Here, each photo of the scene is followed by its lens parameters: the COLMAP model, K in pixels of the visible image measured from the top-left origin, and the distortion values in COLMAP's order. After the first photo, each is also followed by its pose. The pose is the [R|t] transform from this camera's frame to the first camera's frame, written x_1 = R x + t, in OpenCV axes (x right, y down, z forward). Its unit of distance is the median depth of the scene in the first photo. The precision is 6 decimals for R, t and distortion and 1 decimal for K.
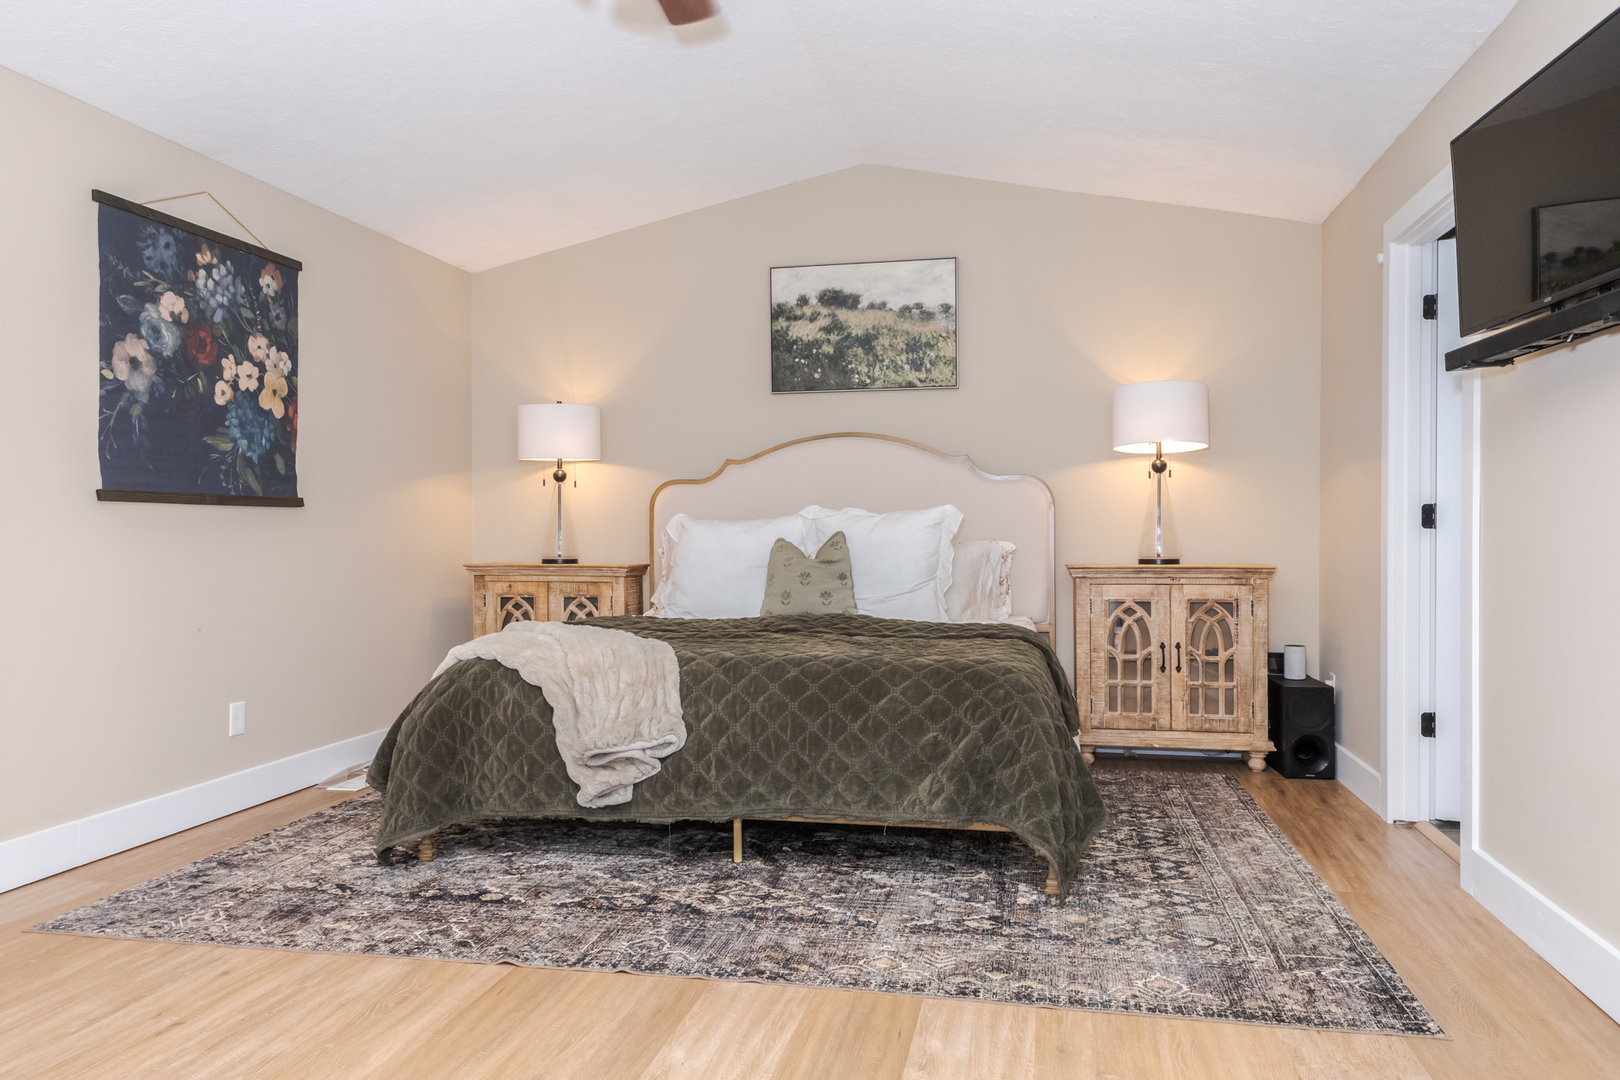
lens RADIAL K [[1122.4, 0, 810.8], [0, 1122.4, 540.4], [0, 0, 1]] dist [0.033383, 0.000674]
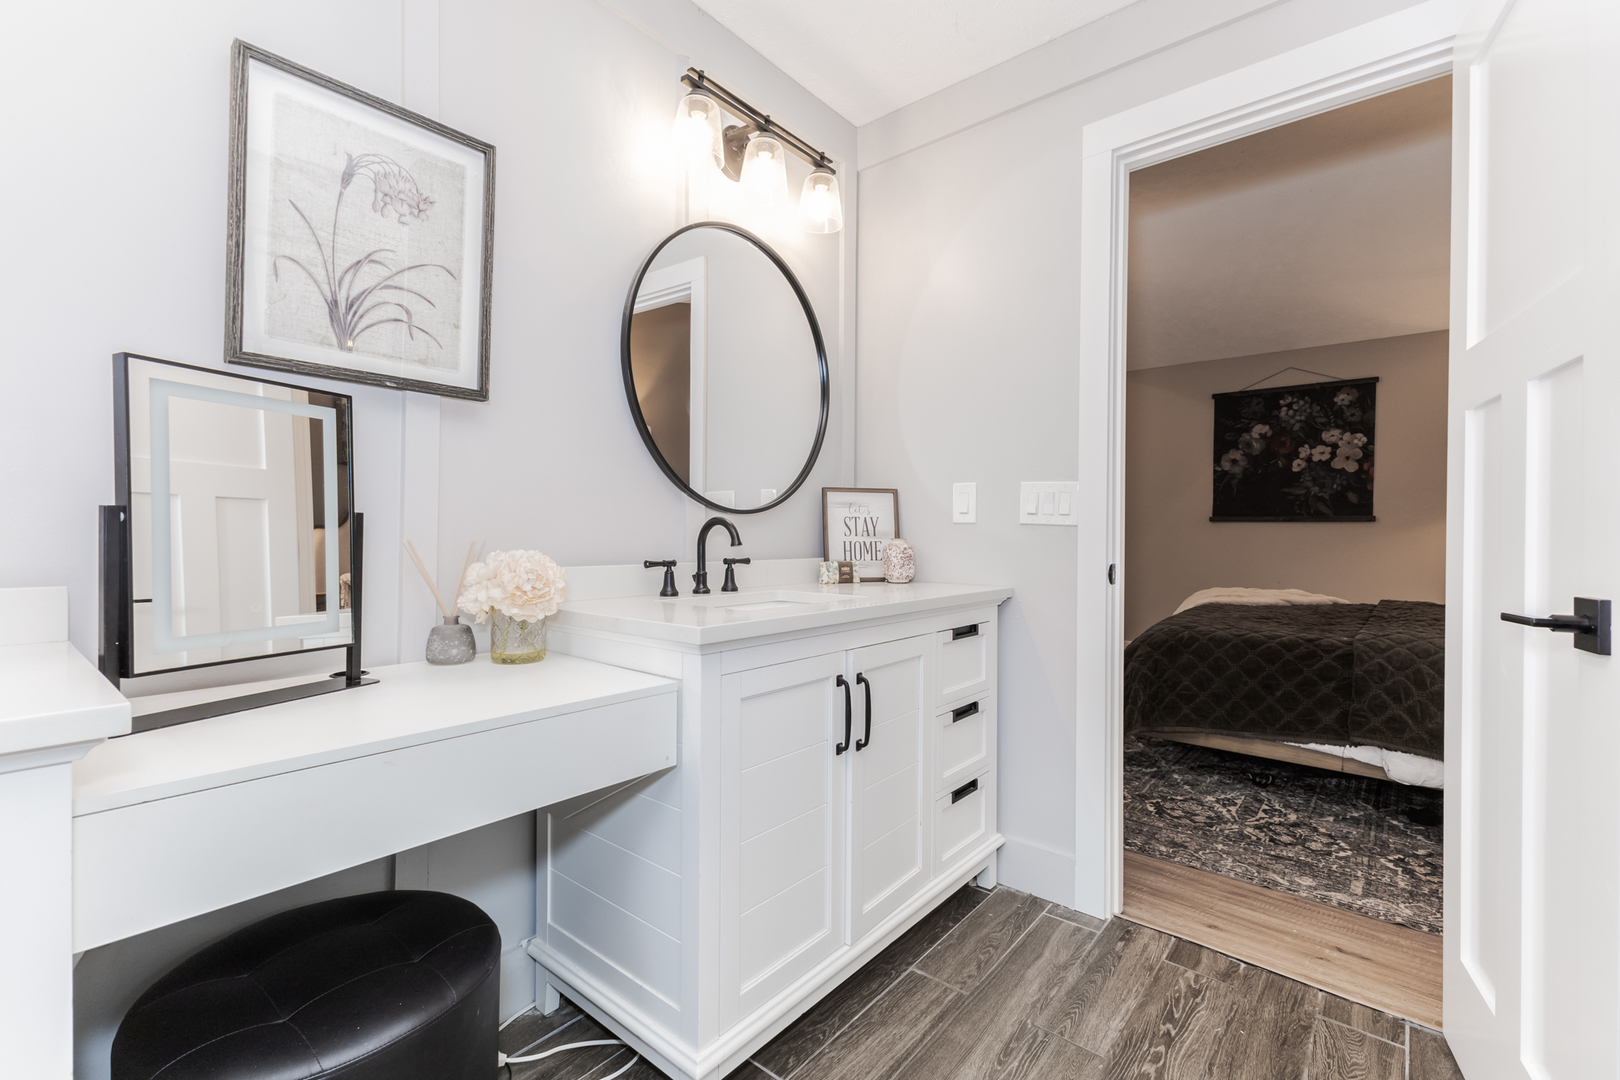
lens RADIAL K [[700.8, 0, 806.0], [0, 700.8, 539.5], [0, 0, 1]] dist [0.006120, -0.000242]
pose [[-0.477560, 0.004827, -0.878586, 0.955602], [-0.020801, 0.999642, 0.016799, -0.003191], [0.878353, 0.026298, -0.477289, 0.821887]]
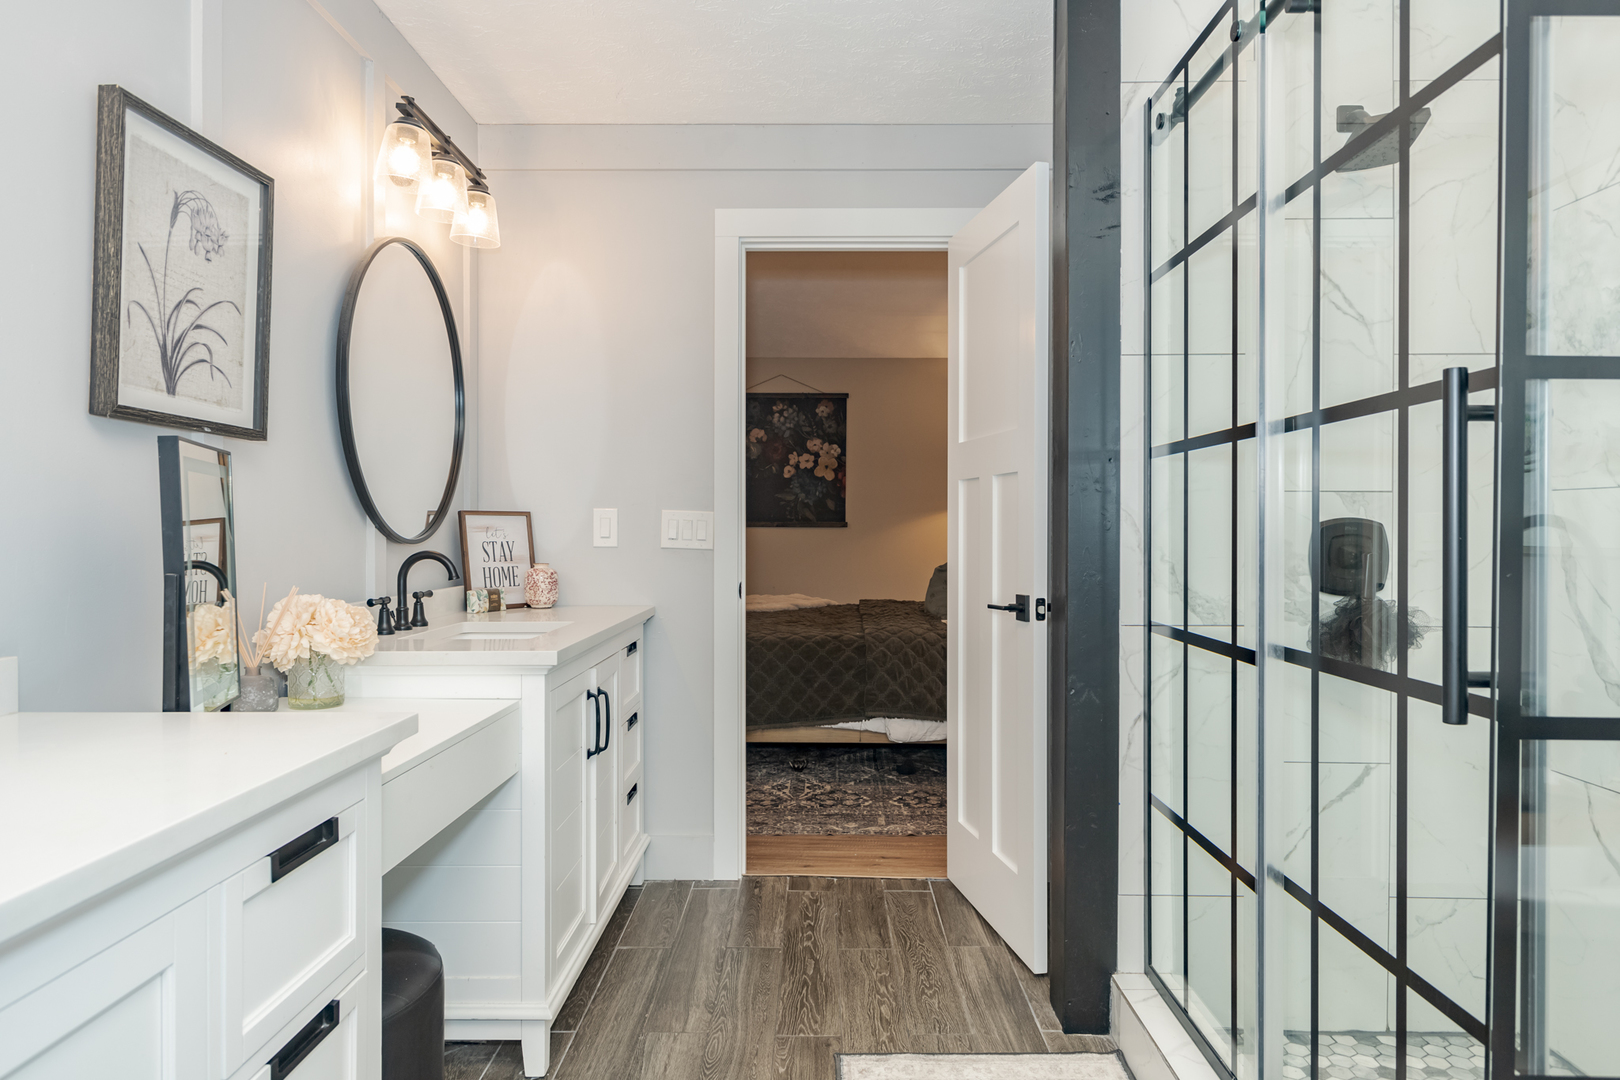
lens RADIAL K [[1005.0, 0, 821.6], [0, 1005.0, 535.2], [0, 0, 1]] dist [-0.043978, -0.001335]
pose [[0.202879, 0.006136, -0.979184, 1.227637], [-0.016045, 0.999867, 0.002941, -0.022714], [0.979072, 0.015115, 0.202951, 0.685756]]
